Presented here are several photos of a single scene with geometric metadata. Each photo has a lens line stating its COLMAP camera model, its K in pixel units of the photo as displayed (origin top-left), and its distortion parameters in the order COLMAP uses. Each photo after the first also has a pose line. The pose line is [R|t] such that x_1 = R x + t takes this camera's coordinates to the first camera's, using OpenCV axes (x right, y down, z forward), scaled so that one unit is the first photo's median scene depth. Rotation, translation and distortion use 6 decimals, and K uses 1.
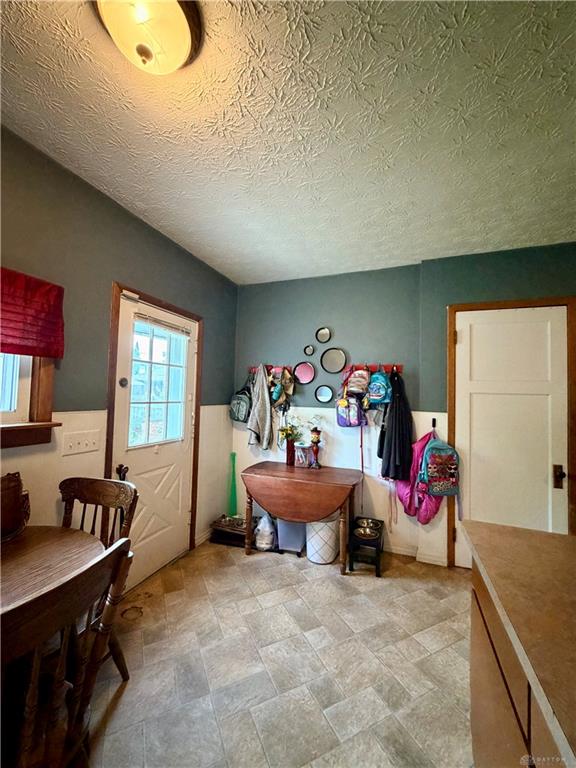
lens RADIAL K [[305.1, 0, 288.5], [0, 305.1, 381.8], [0, 0, 1]] dist [0.000561, 0.000197]
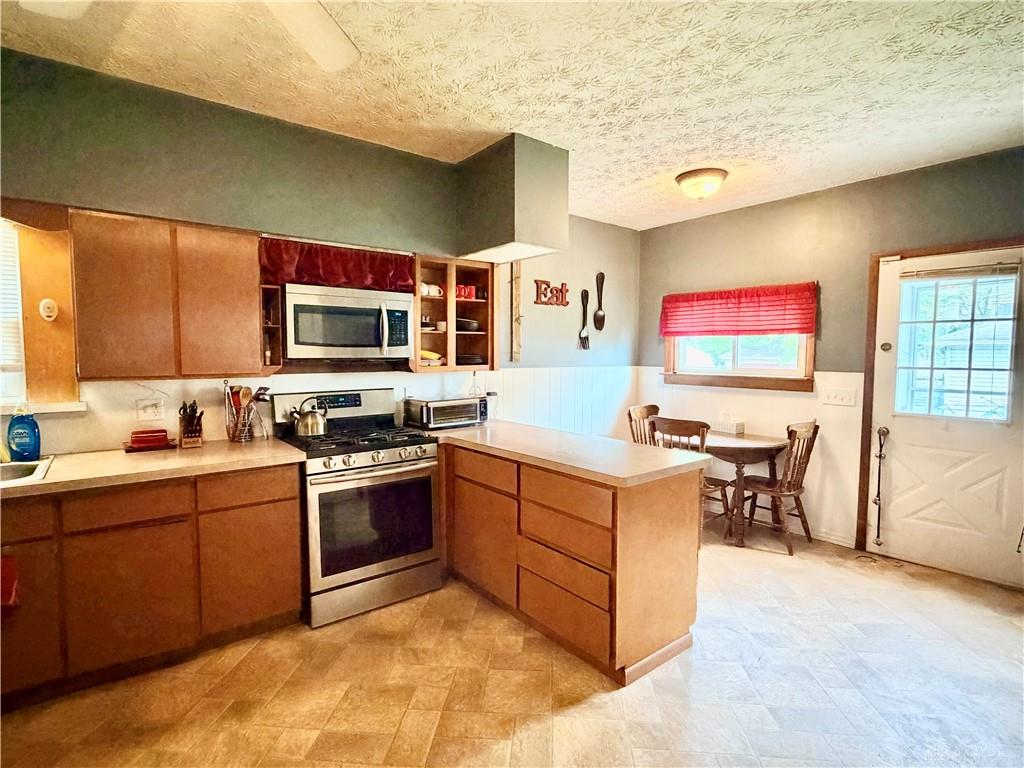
lens RADIAL K [[518.3, 0, 512.0], [0, 518.3, 384.0], [0, 0, 1]] dist [-0.000328, 0.000051]
pose [[-0.513210, 0.023702, -0.857936, 1.597643], [0.021409, 0.999661, 0.014810, 0.072344], [0.857996, -0.010767, -0.513544, 0.812602]]
